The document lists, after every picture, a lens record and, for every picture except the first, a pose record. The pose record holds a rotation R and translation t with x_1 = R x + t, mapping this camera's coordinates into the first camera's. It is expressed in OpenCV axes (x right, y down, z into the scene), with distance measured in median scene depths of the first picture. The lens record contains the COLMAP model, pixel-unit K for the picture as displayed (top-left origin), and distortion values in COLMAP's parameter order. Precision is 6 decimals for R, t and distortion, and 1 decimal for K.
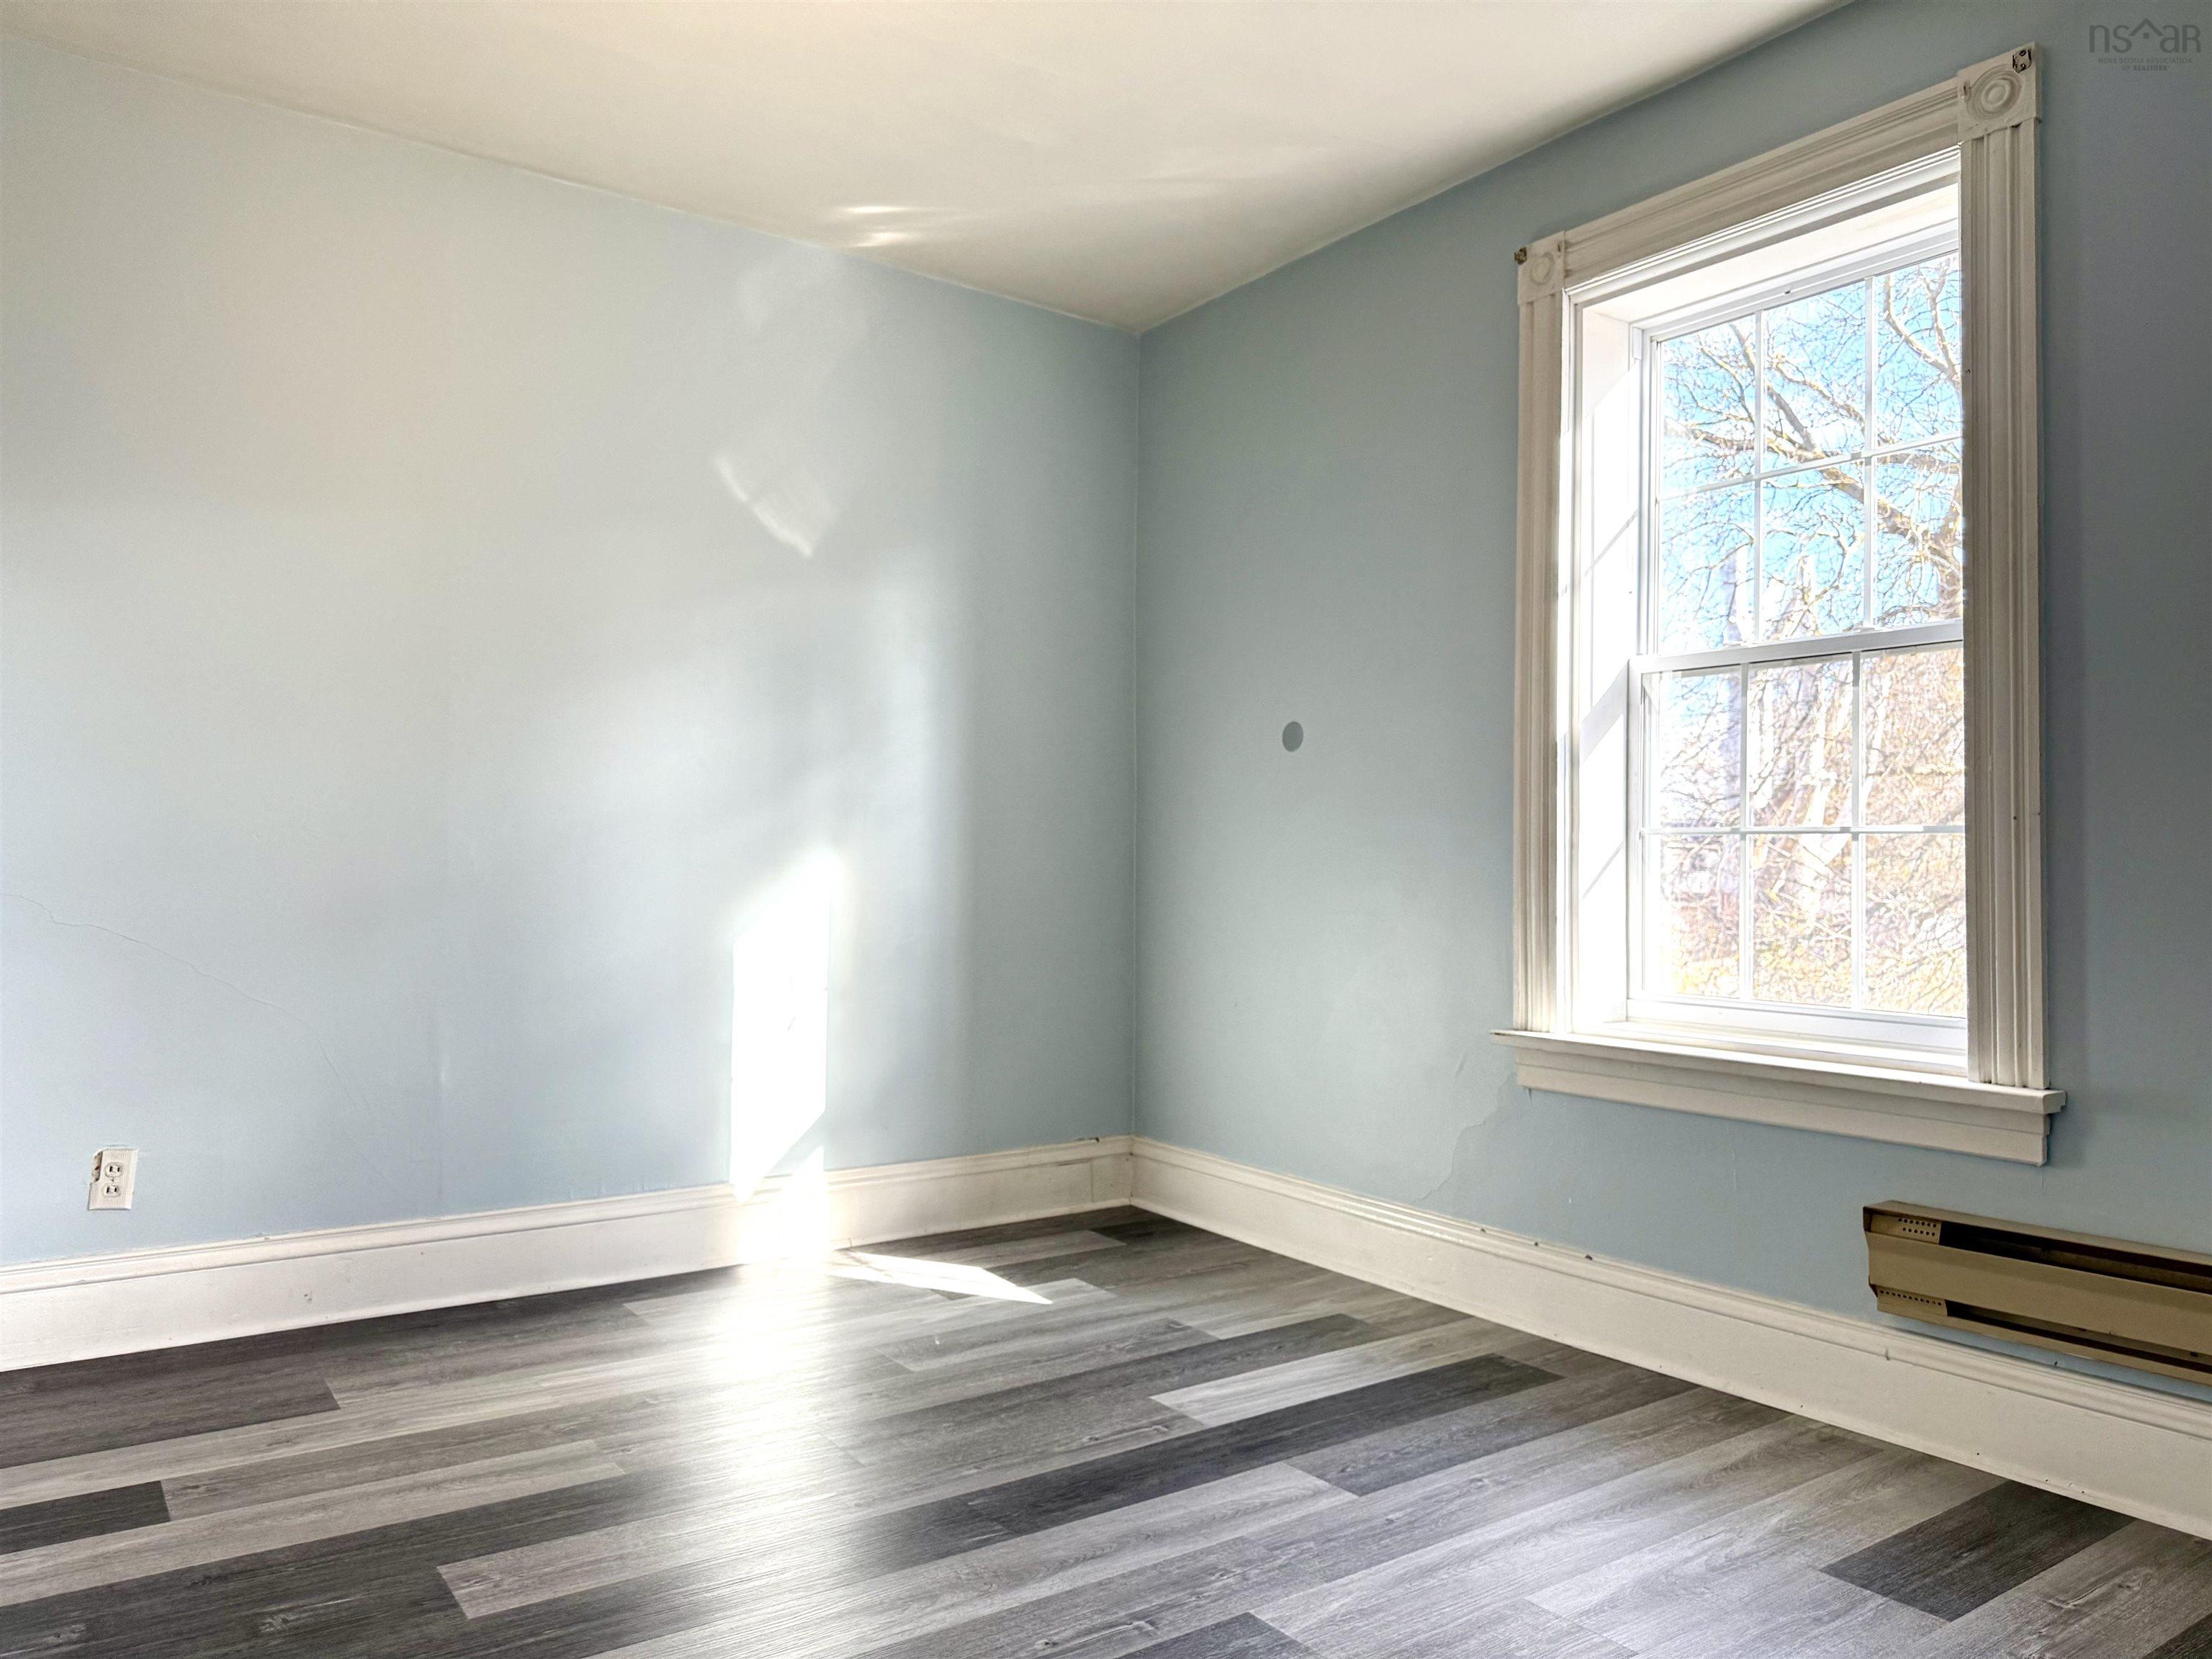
lens RADIAL K [[1582.0, 0, 1107.7], [0, 1582.0, 837.2], [0, 0, 1]] dist [0.050937, -0.065379]
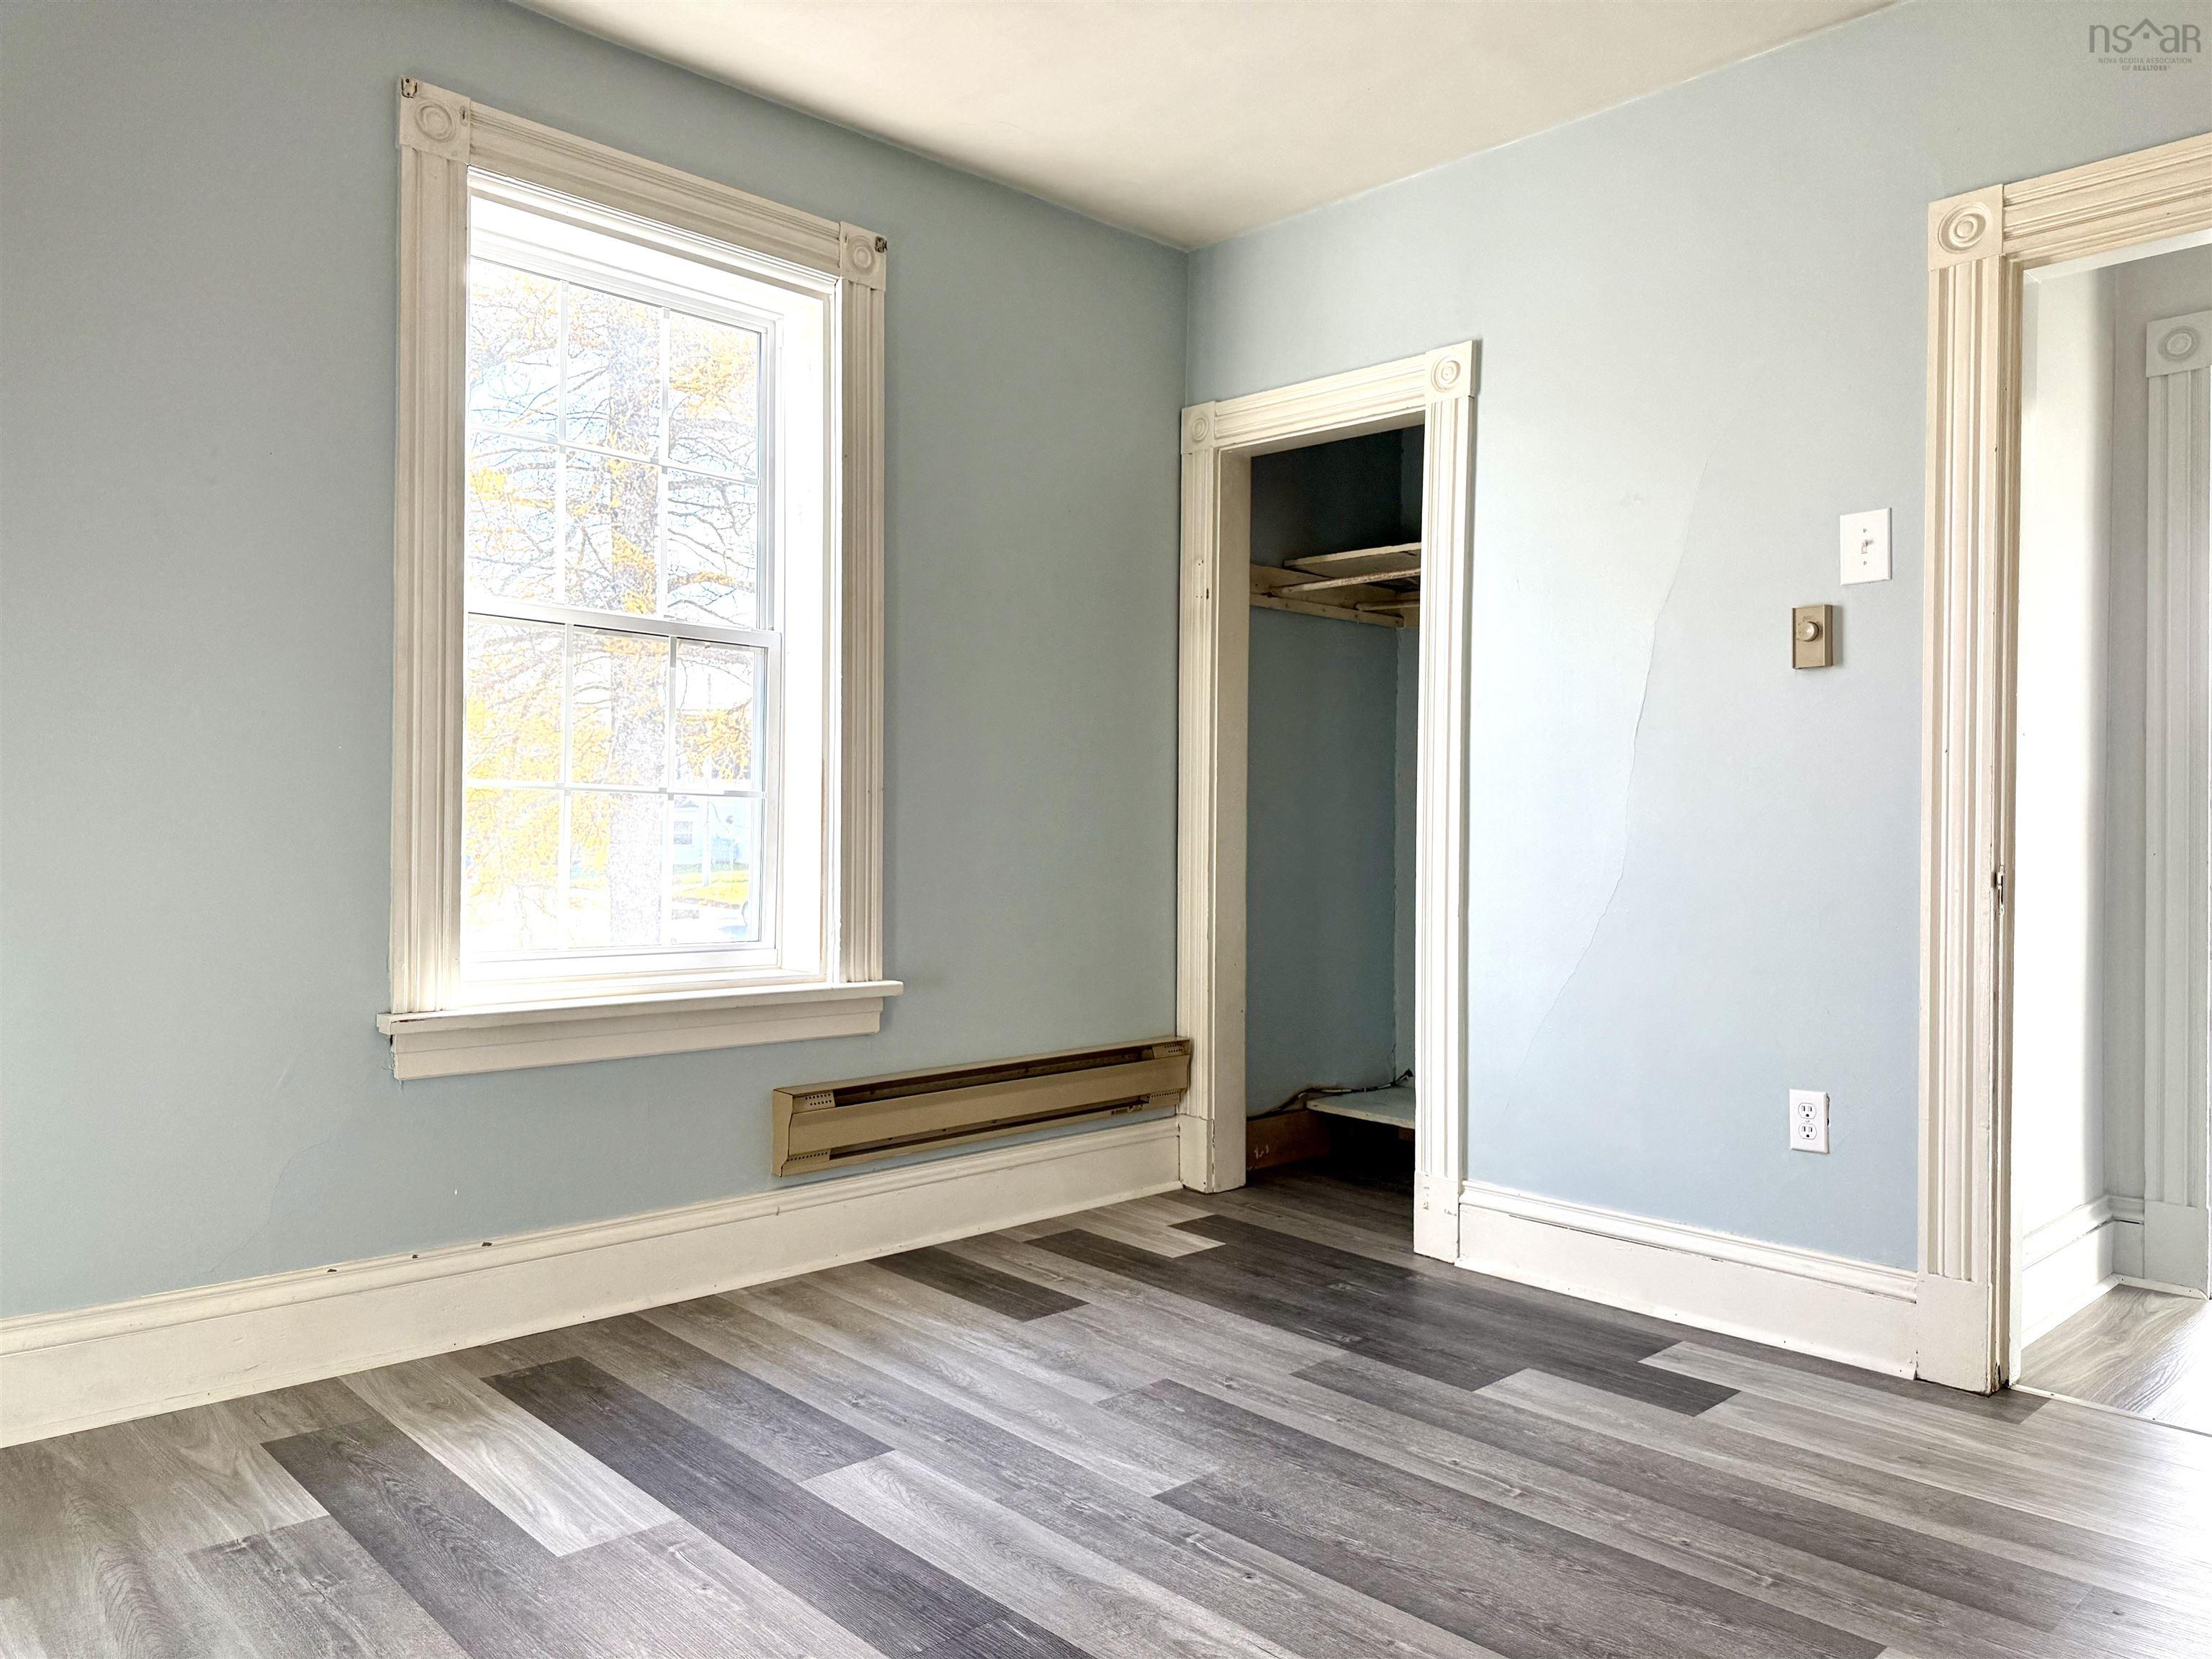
lens RADIAL K [[1582.0, 0, 1096.7], [0, 1582.0, 832.5], [0, 0, 1]] dist [0.050937, -0.065379]
pose [[-0.147744, -0.010171, 0.988973, -0.809820], [-0.033217, 0.999434, 0.005317, 0.011025], [-0.988468, -0.032066, -0.147999, 0.976399]]
